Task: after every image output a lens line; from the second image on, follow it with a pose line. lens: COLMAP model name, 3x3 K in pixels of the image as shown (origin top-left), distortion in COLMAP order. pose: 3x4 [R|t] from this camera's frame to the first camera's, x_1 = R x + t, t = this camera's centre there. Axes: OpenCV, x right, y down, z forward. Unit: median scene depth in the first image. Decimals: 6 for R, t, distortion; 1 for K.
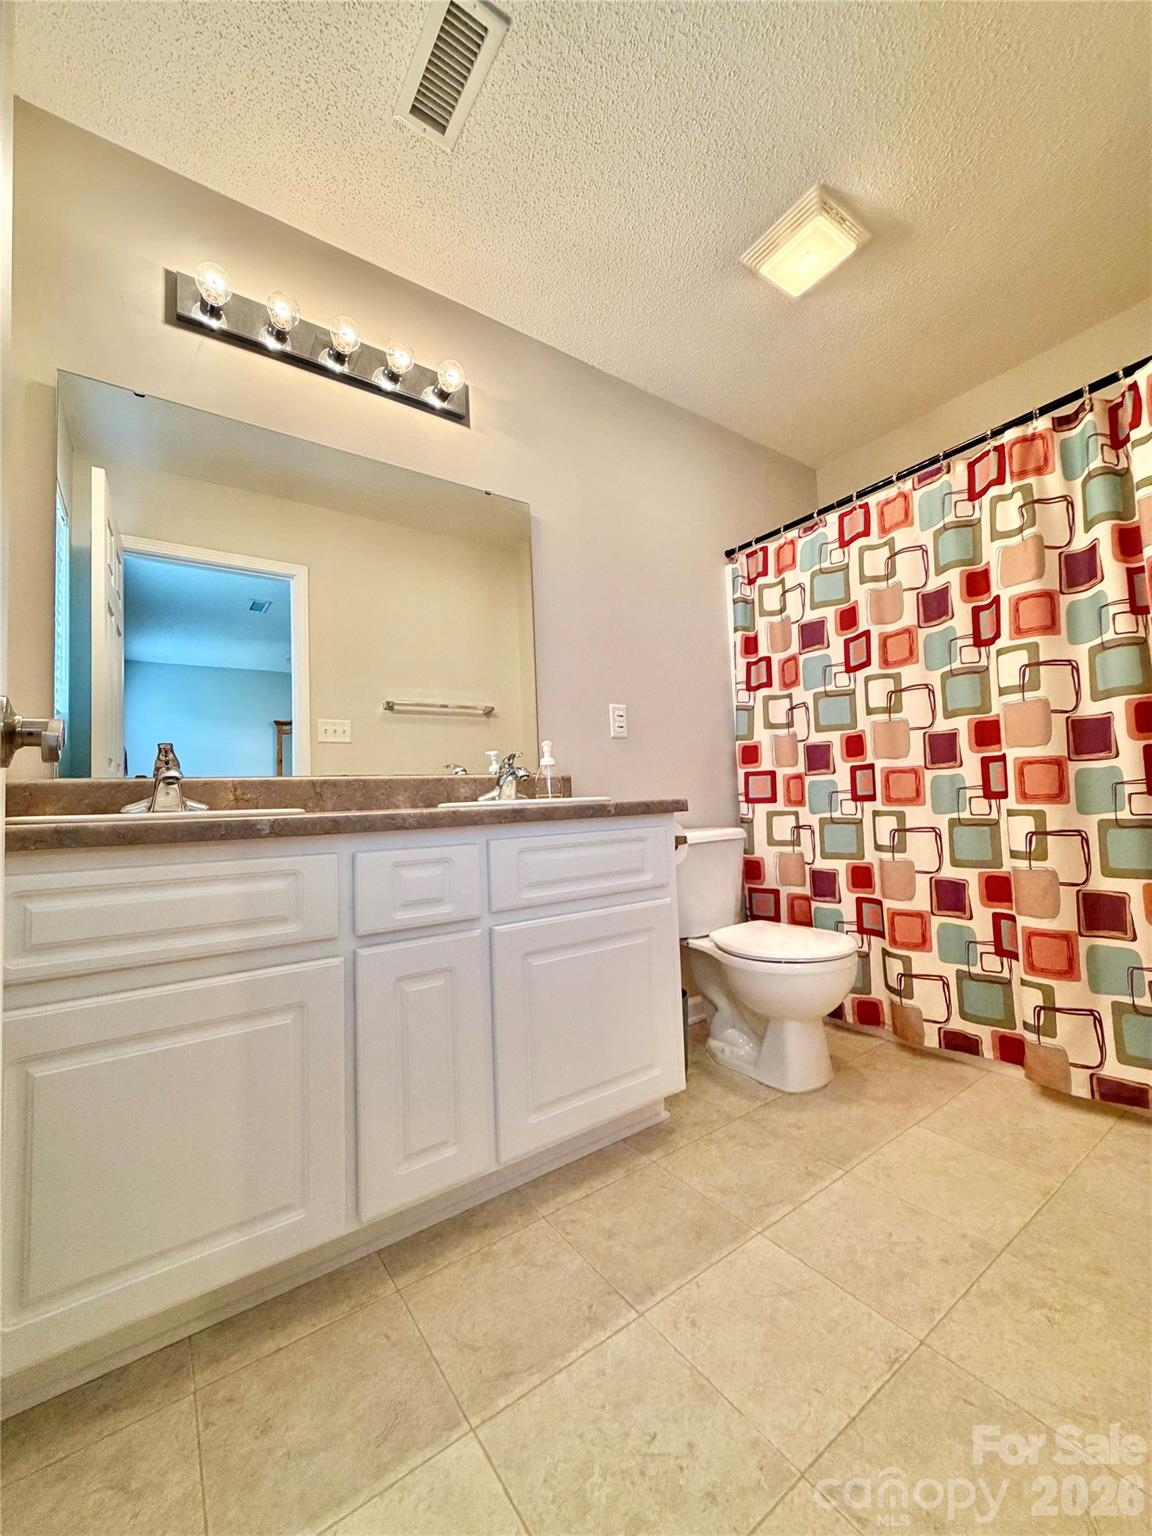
lens RADIAL K [[611.6, 0, 576.6], [0, 611.6, 764.3], [0, 0, 1]] dist [0.001544, -0.000159]
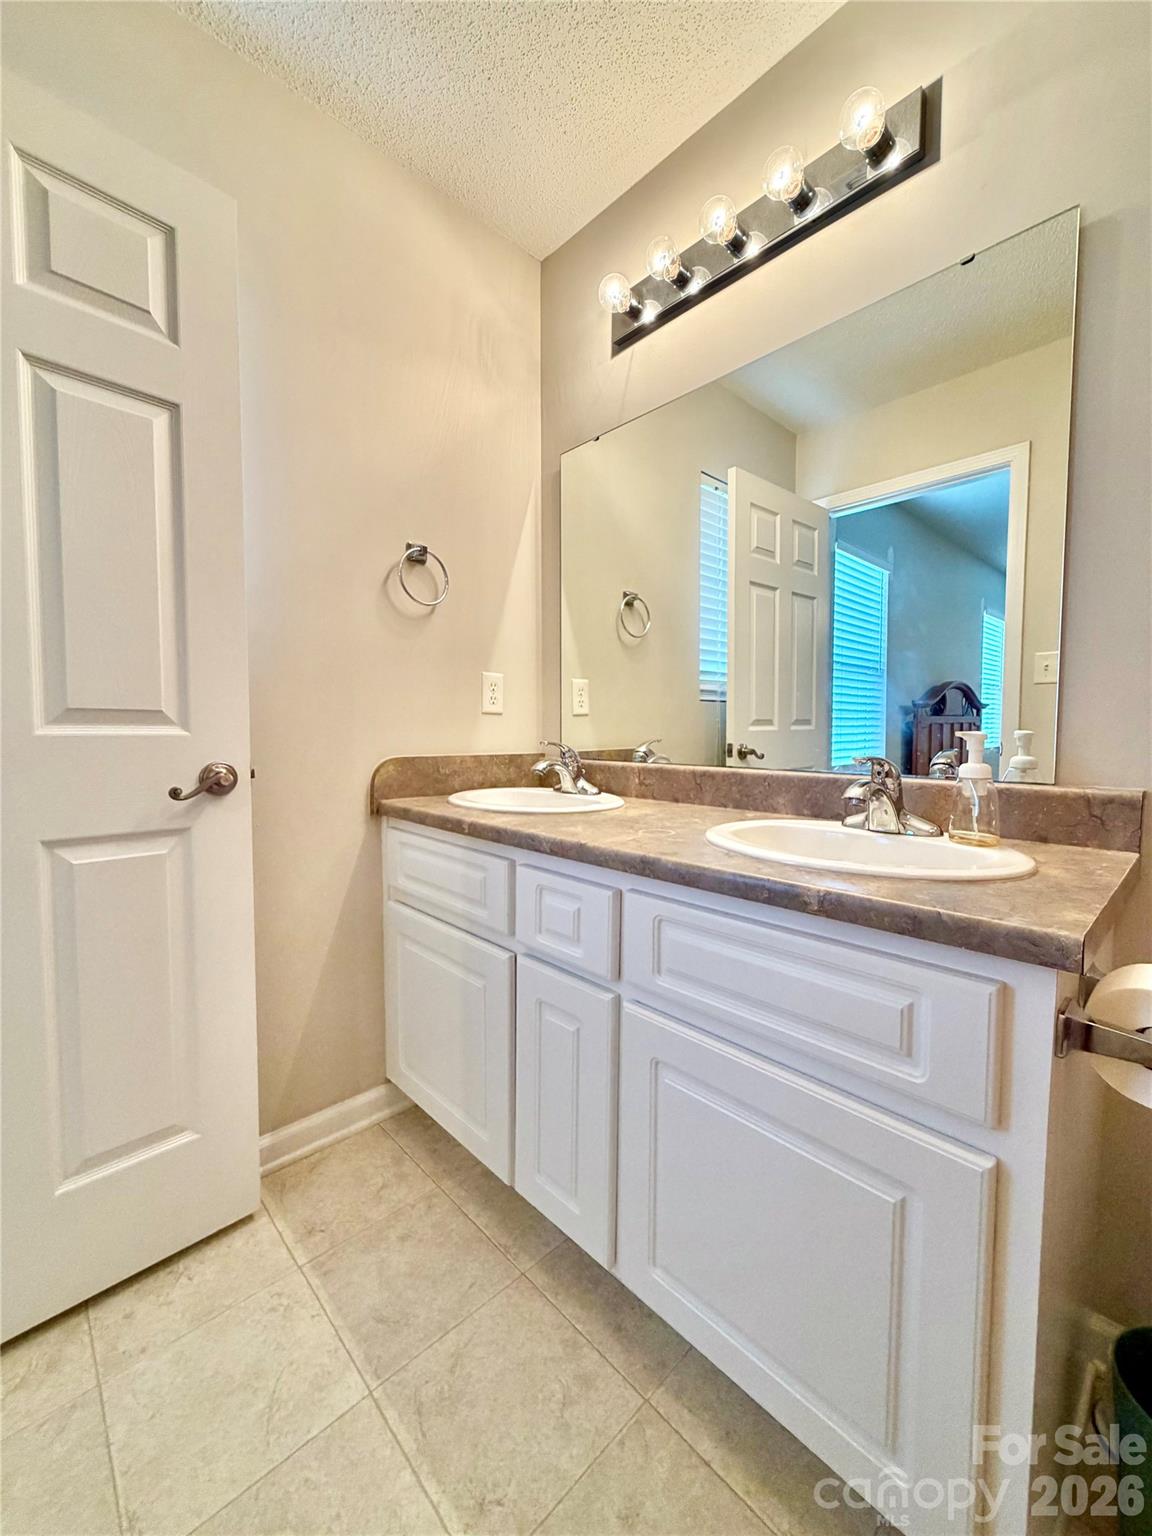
lens RADIAL K [[611.6, 0, 576.6], [0, 611.6, 764.3], [0, 0, 1]] dist [0.001544, -0.000159]
pose [[0.147041, 0.097006, -0.984362, 0.620549], [0.052027, 0.993043, 0.105633, -0.121991], [0.987761, -0.066745, 0.140971, 0.897587]]
